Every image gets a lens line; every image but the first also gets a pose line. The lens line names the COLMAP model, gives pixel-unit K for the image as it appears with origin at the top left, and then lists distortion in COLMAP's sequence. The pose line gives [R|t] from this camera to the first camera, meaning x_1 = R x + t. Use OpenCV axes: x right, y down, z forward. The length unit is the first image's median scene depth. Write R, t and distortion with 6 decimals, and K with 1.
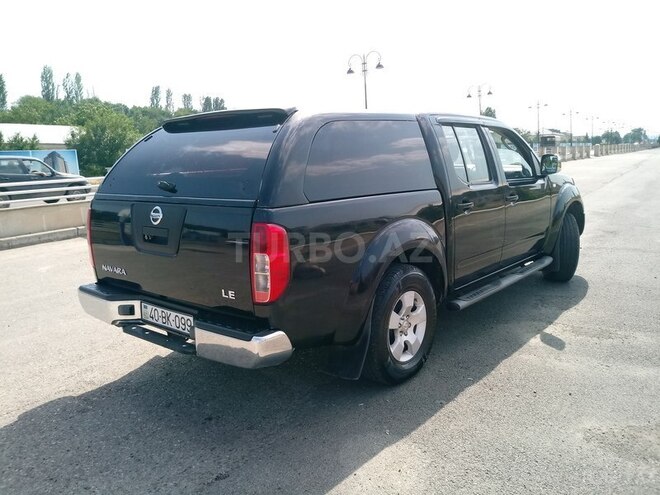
lens RADIAL K [[517.7, 0, 329.9], [0, 517.7, 238.2], [0, 0, 1]] dist [0.063003, -0.096430]
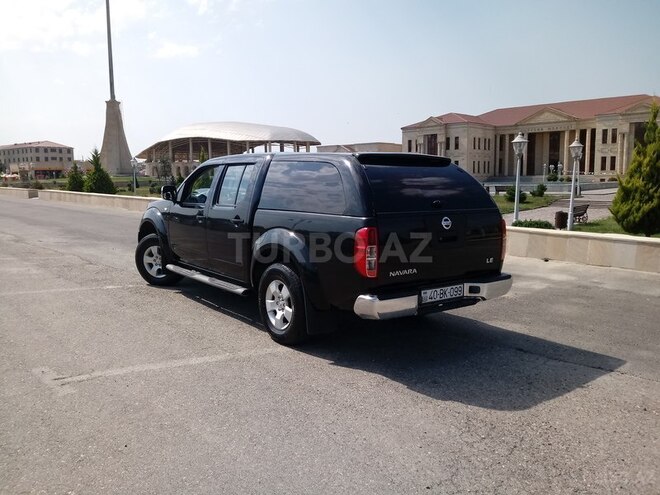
lens RADIAL K [[543.6, 0, 331.1], [0, 543.6, 230.2], [0, 0, 1]] dist [0.066194, -0.115195]
pose [[0.225000, -0.076399, 0.971359, -1.798181], [0.125563, 0.990882, 0.048850, -0.131326], [-0.966234, 0.110975, 0.232541, 0.902049]]
